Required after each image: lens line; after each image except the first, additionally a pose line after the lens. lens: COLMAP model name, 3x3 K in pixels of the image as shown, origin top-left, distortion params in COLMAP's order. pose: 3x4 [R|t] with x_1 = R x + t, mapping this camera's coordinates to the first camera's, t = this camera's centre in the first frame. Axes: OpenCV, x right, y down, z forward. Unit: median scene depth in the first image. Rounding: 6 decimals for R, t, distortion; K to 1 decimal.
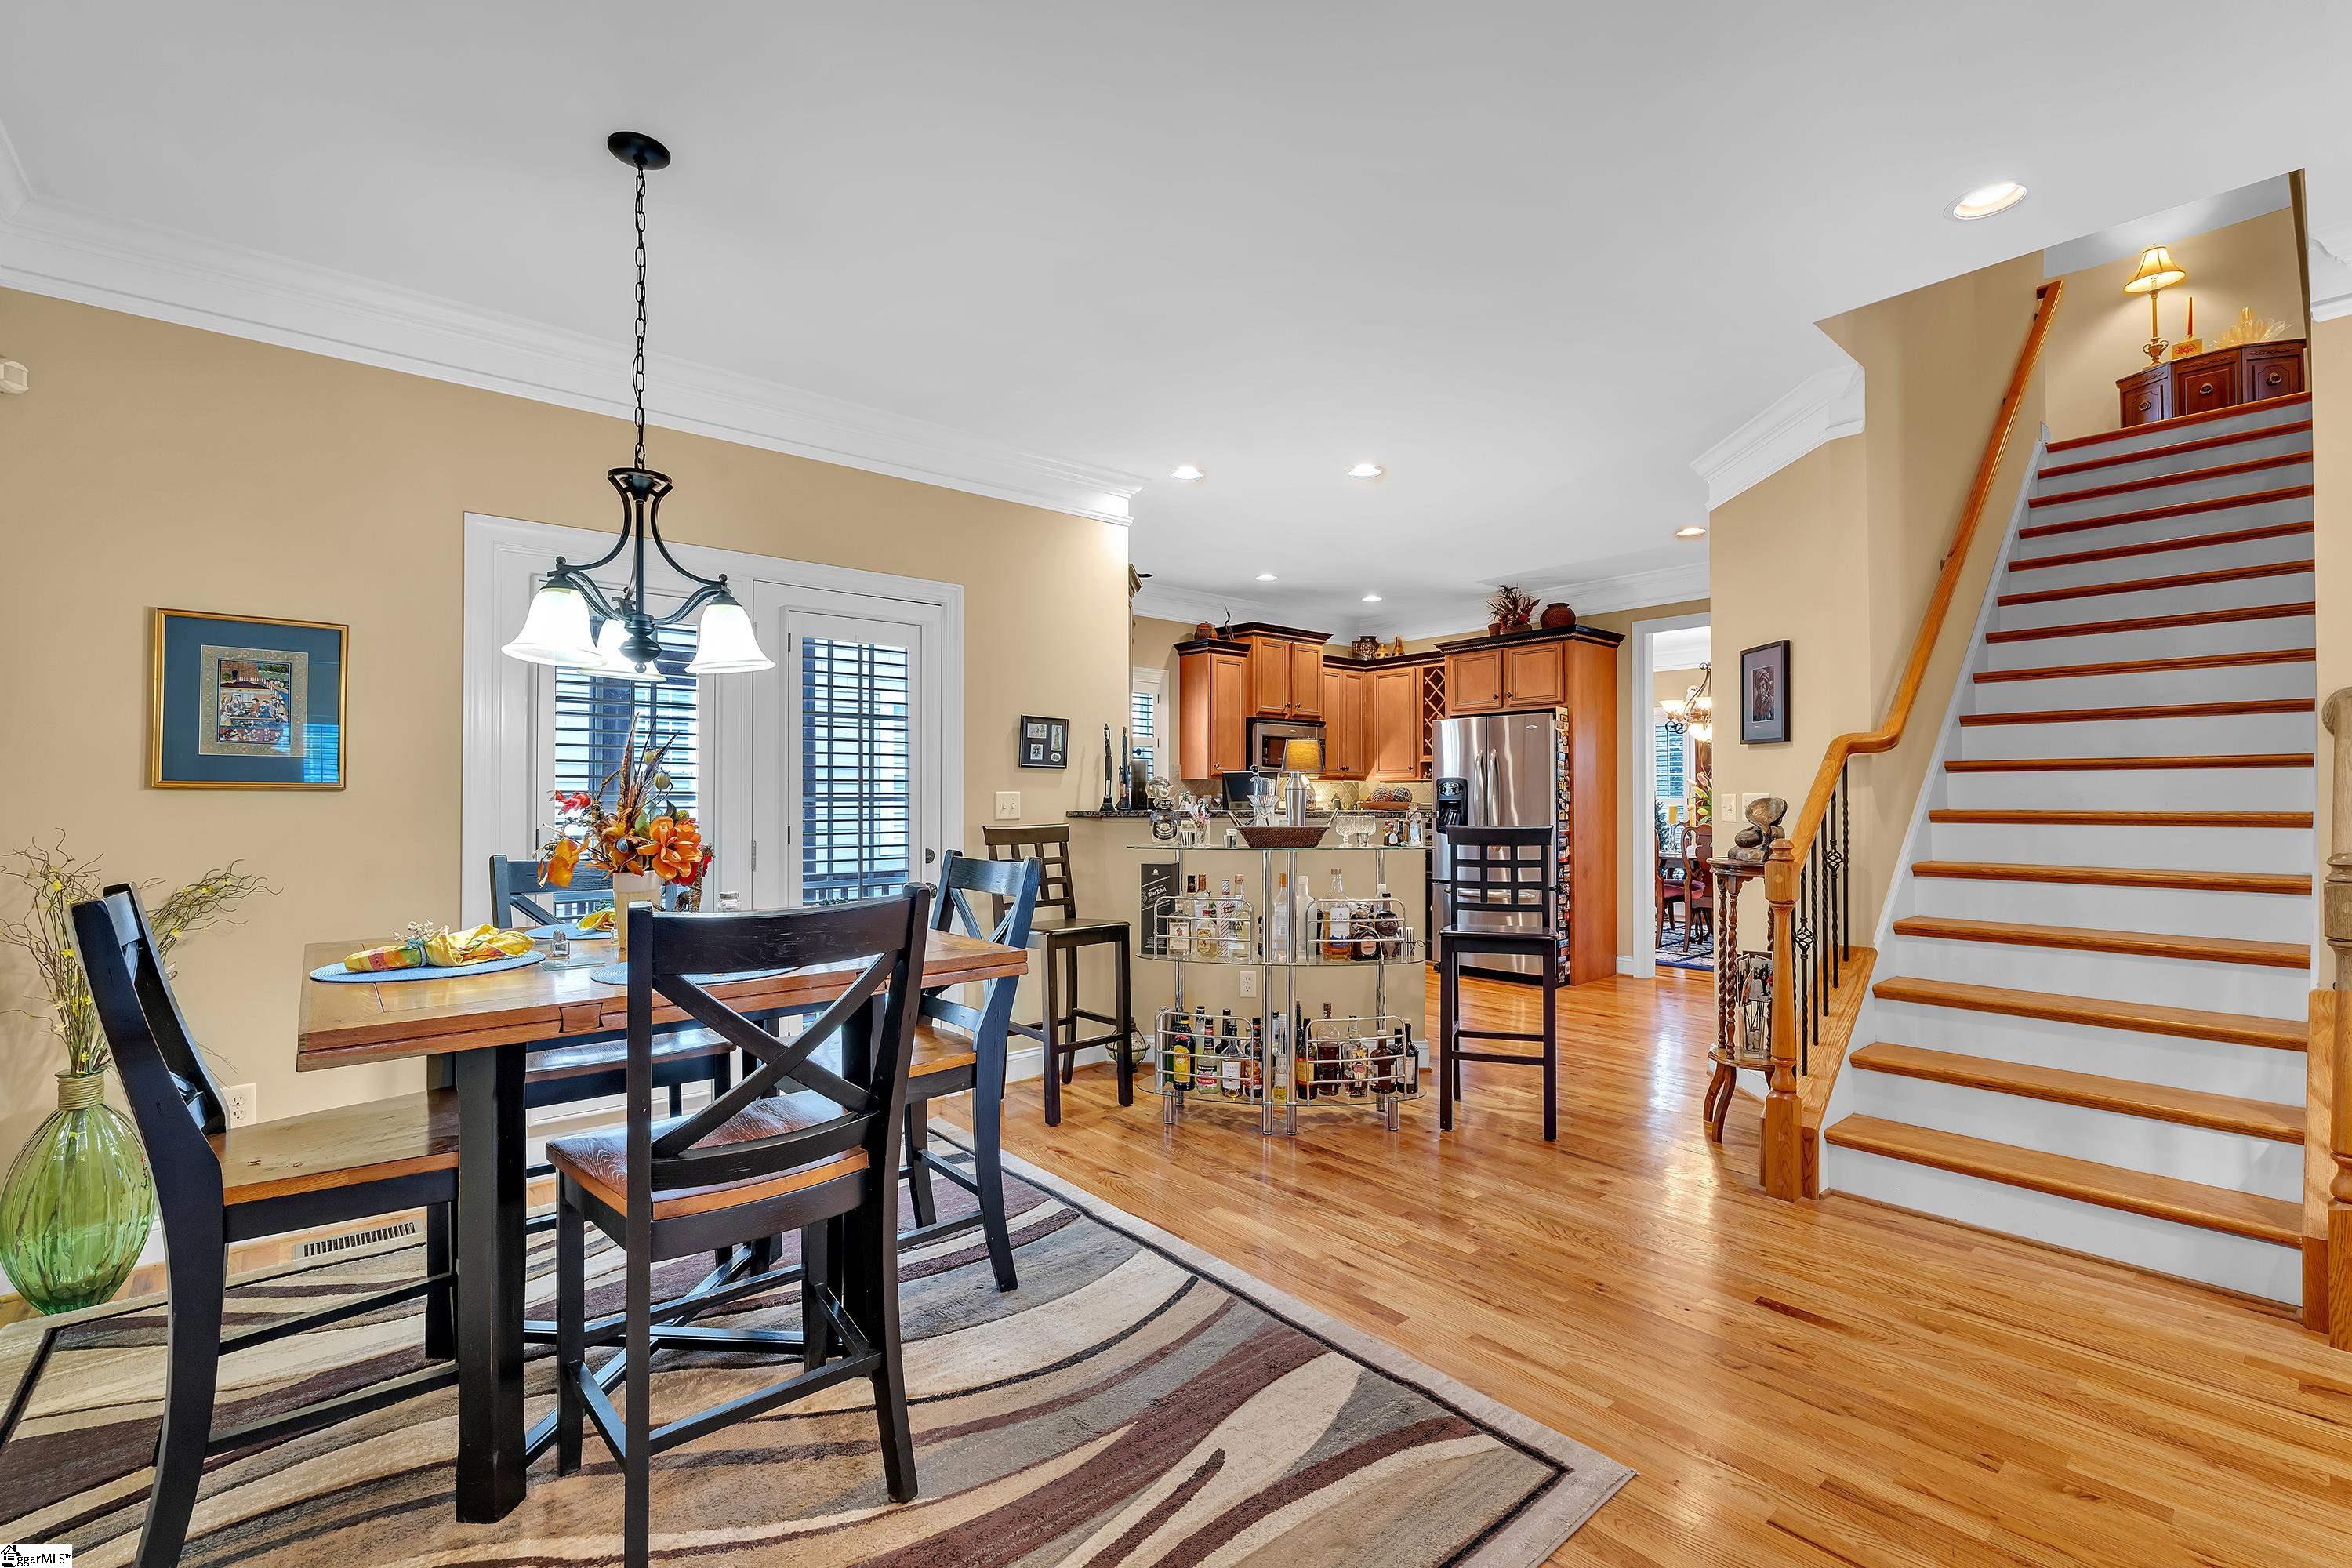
lens RADIAL K [[1031.8, 0, 1171.7], [0, 1031.8, 787.9], [0, 0, 1]] dist [-0.005444, -0.000519]
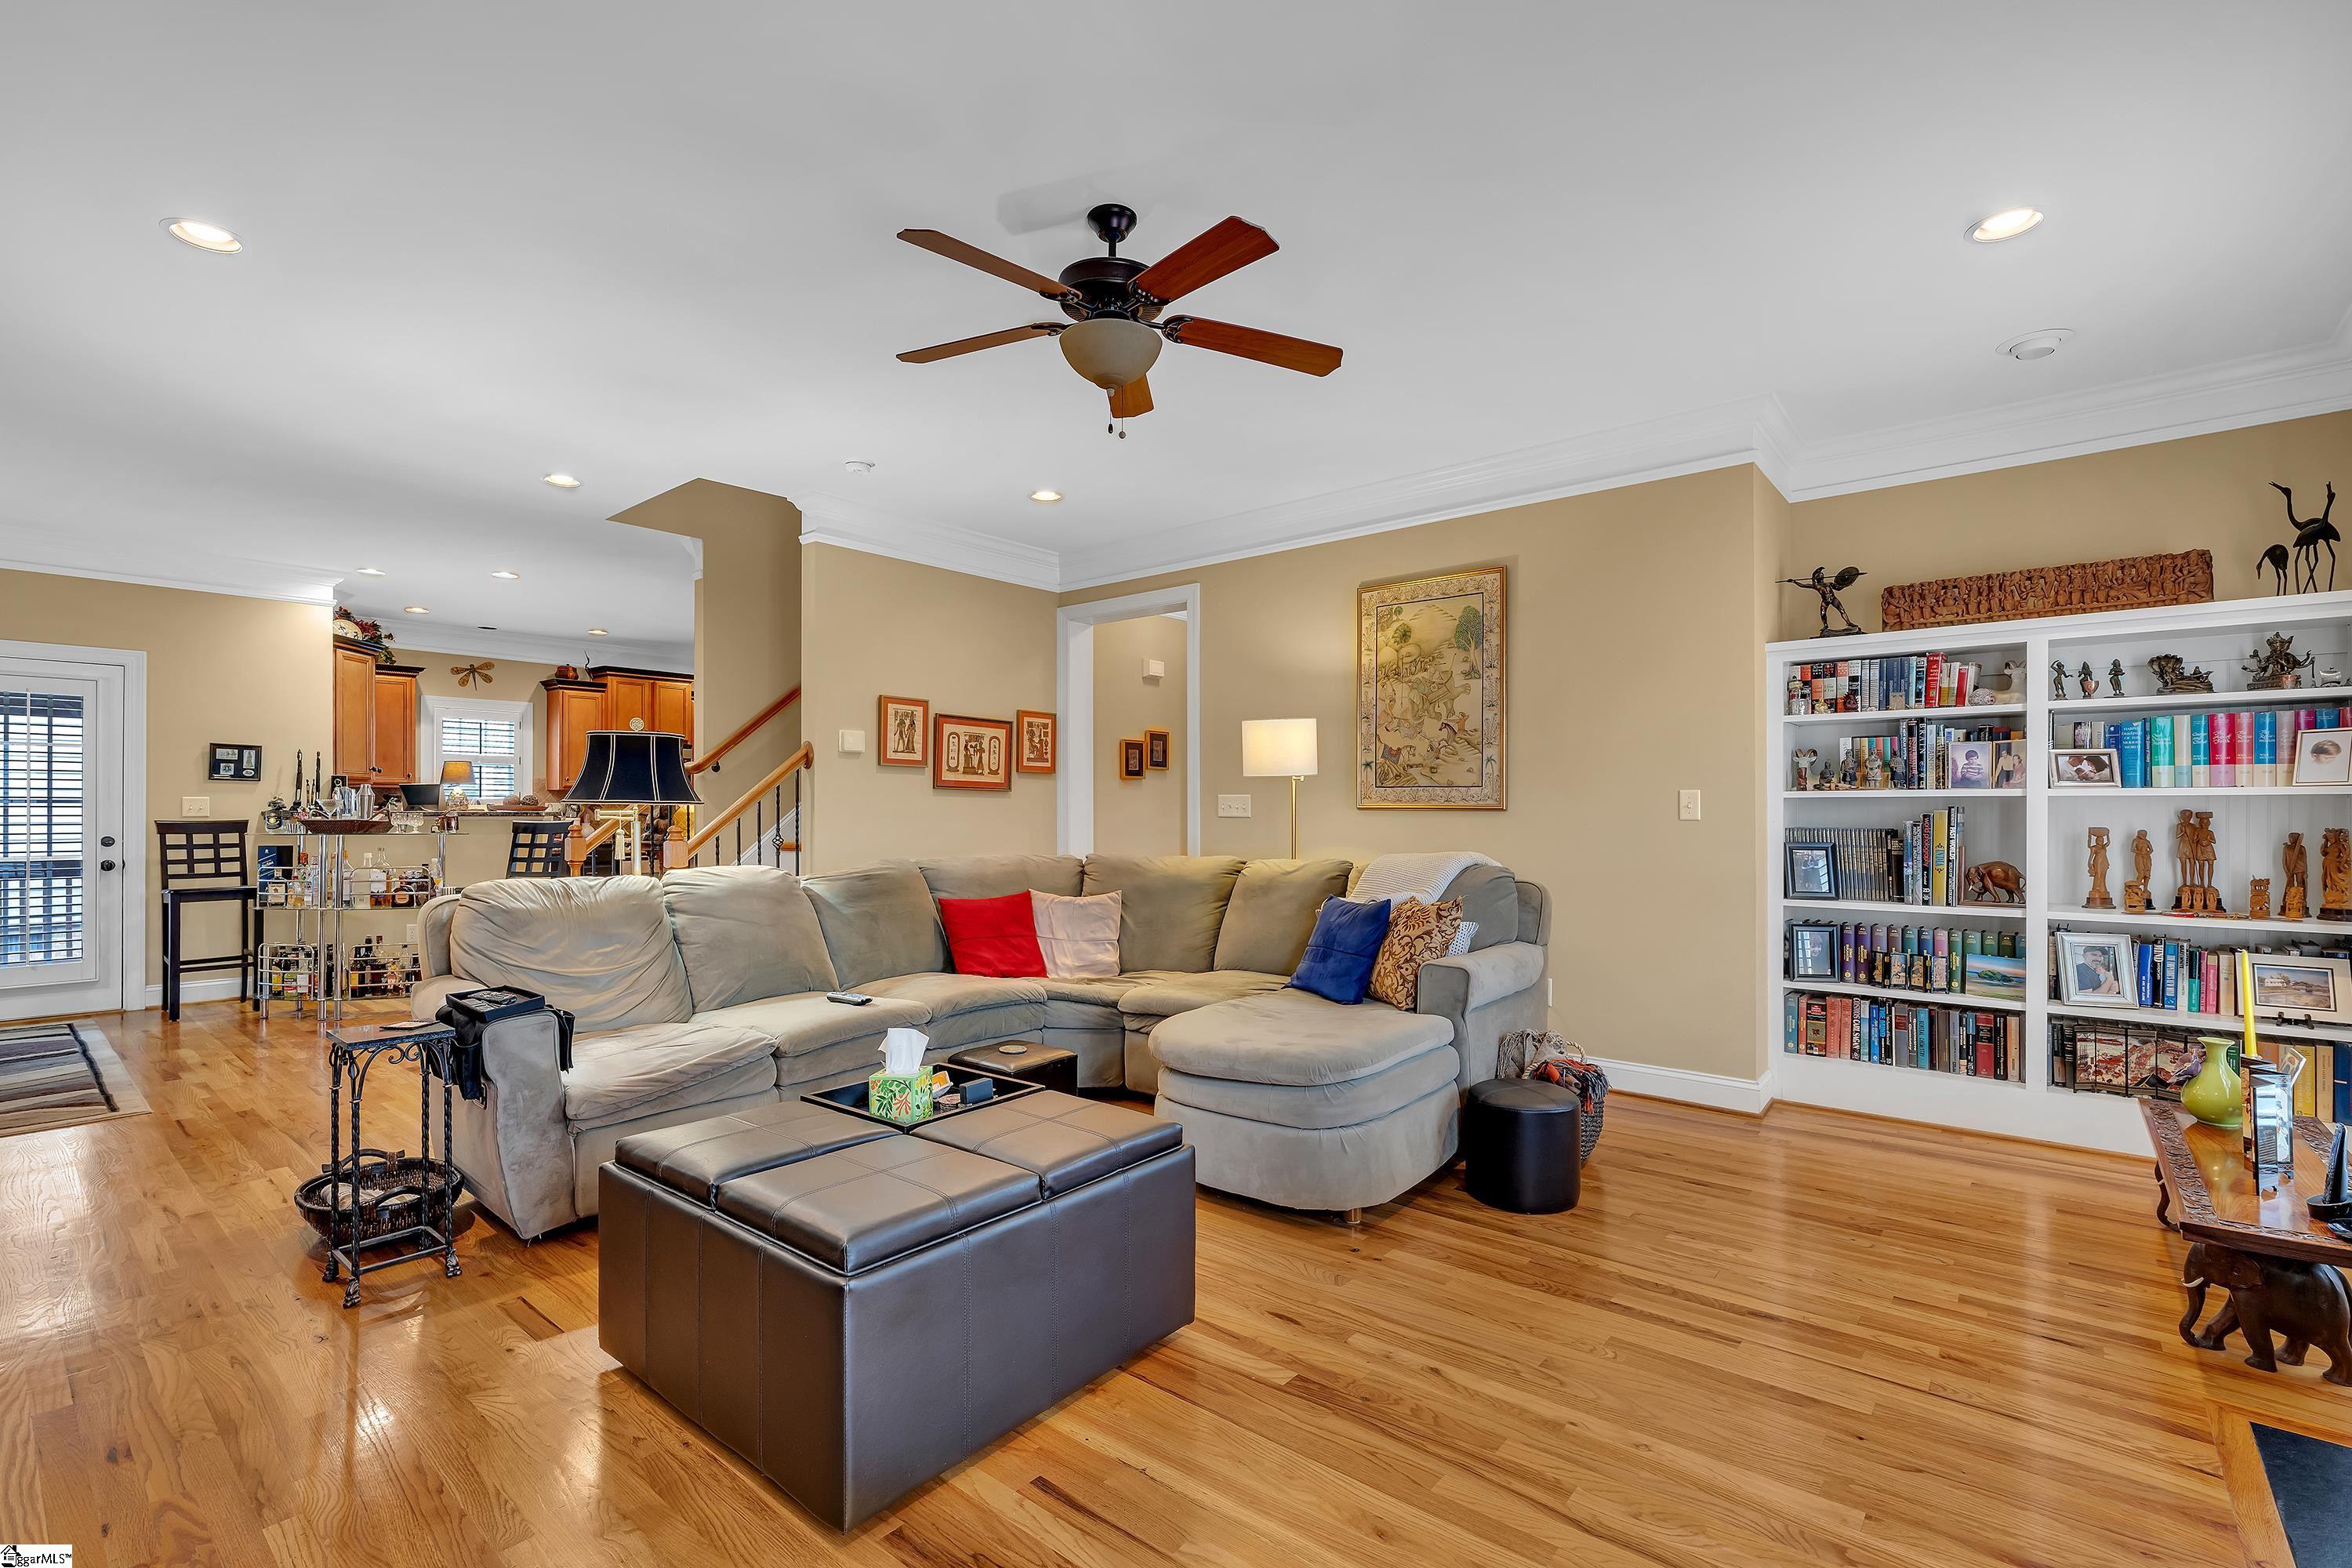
lens RADIAL K [[1031.8, 0, 1200.1], [0, 1031.8, 806.7], [0, 0, 1]] dist [-0.005444, -0.000519]
pose [[0.985797, 0.003320, 0.167907, 0.929287], [-0.004774, 0.999954, 0.008260, -0.001264], [-0.167872, -0.008945, 0.985768, -0.597984]]
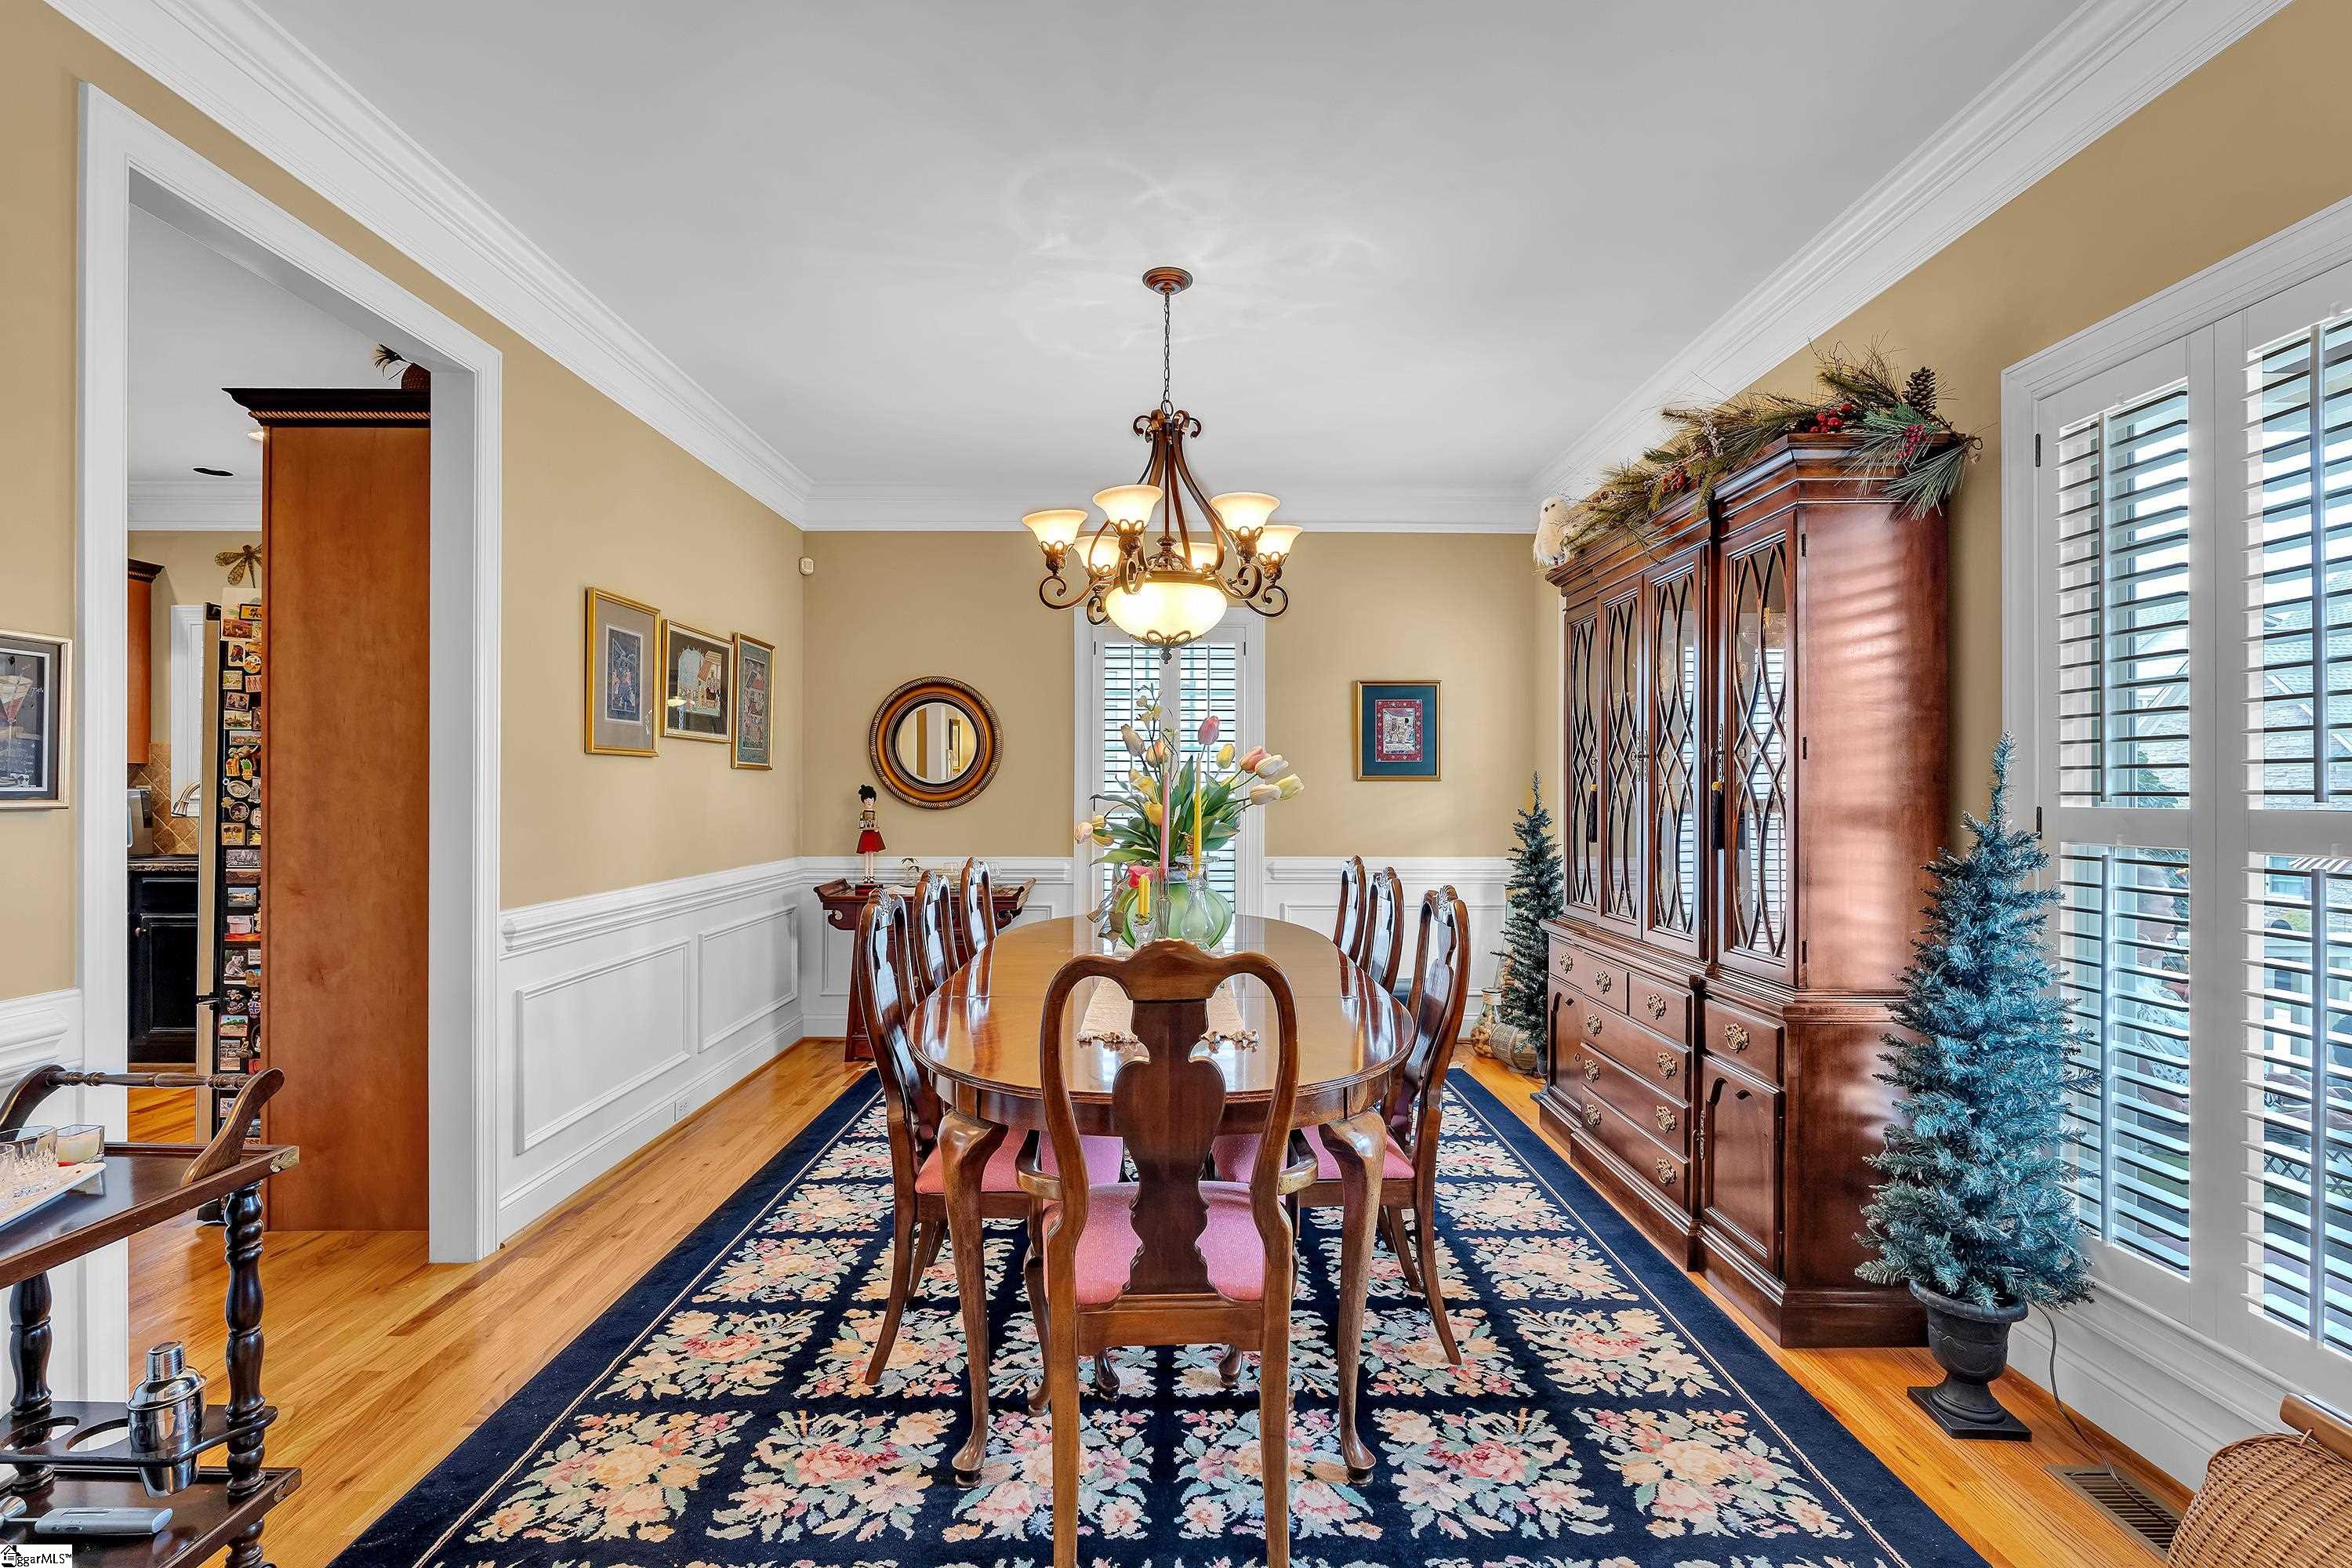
lens RADIAL K [[1078.0, 0, 1188.3], [0, 1078.0, 787.5], [0, 0, 1]] dist [-0.006775, -0.000759]
pose [[0.756376, 0.002458, -0.654132, 1.392385], [0.004966, 0.999943, 0.009500, 0.005523], [0.654118, -0.010434, 0.756320, 1.303319]]
